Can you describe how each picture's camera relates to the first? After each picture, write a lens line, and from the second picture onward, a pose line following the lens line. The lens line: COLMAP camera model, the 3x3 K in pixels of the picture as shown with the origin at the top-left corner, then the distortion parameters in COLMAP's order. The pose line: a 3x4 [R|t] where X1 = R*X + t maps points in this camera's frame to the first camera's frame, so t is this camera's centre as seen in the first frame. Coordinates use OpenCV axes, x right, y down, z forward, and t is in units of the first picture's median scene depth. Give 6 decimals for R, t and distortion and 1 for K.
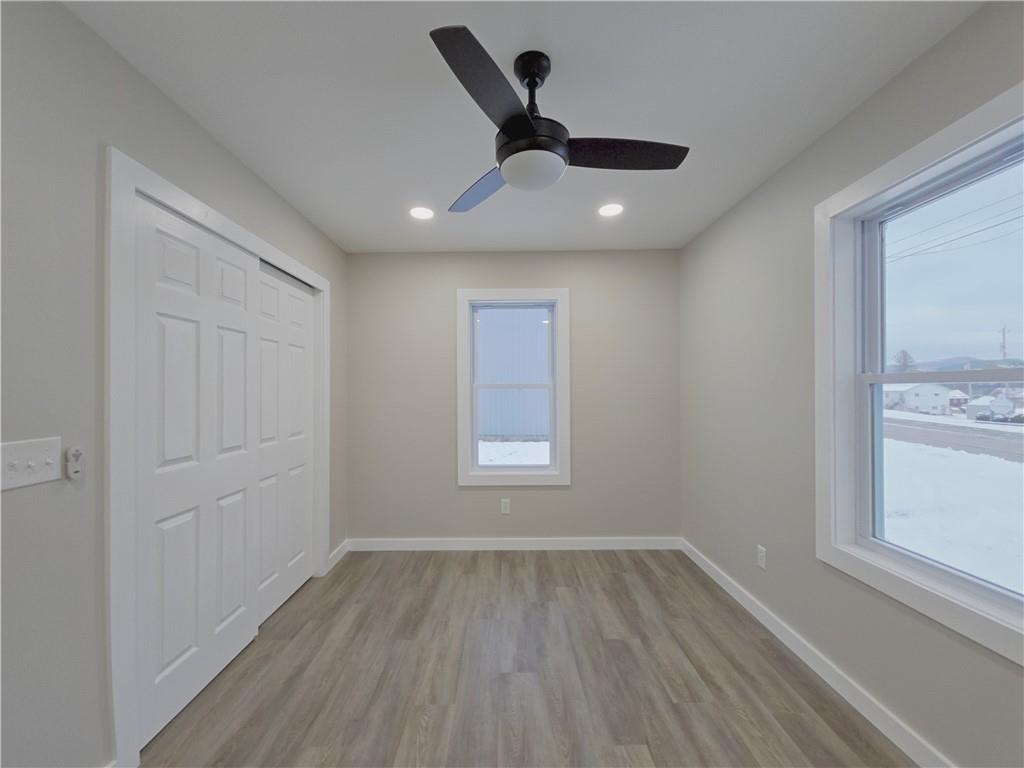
lens RADIAL K [[412.4, 0, 508.6], [0, 412.4, 387.0], [0, 0, 1]] dist [0.001350, -0.005250]
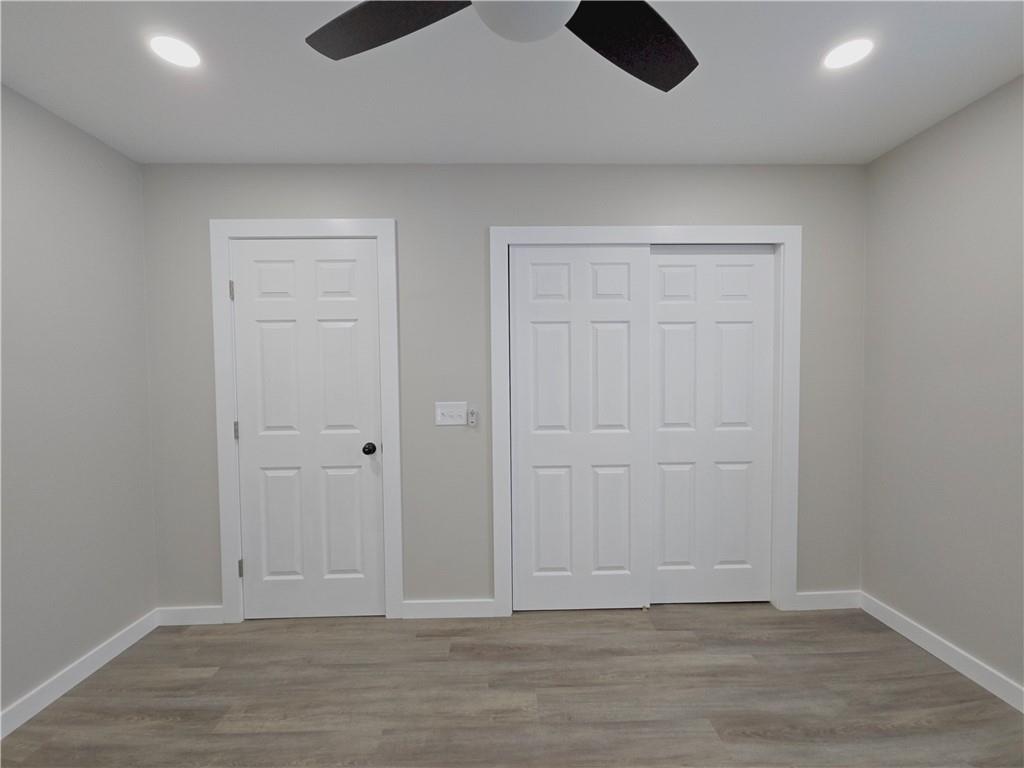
lens RADIAL K [[415.7, 0, 507.7], [0, 415.7, 388.0], [0, 0, 1]] dist [0.003972, -0.004937]
pose [[0.012835, 0.034230, -0.999332, 0.433815], [0.018370, 0.999237, 0.034462, -0.001704], [0.999749, -0.018800, 0.012197, 0.643615]]
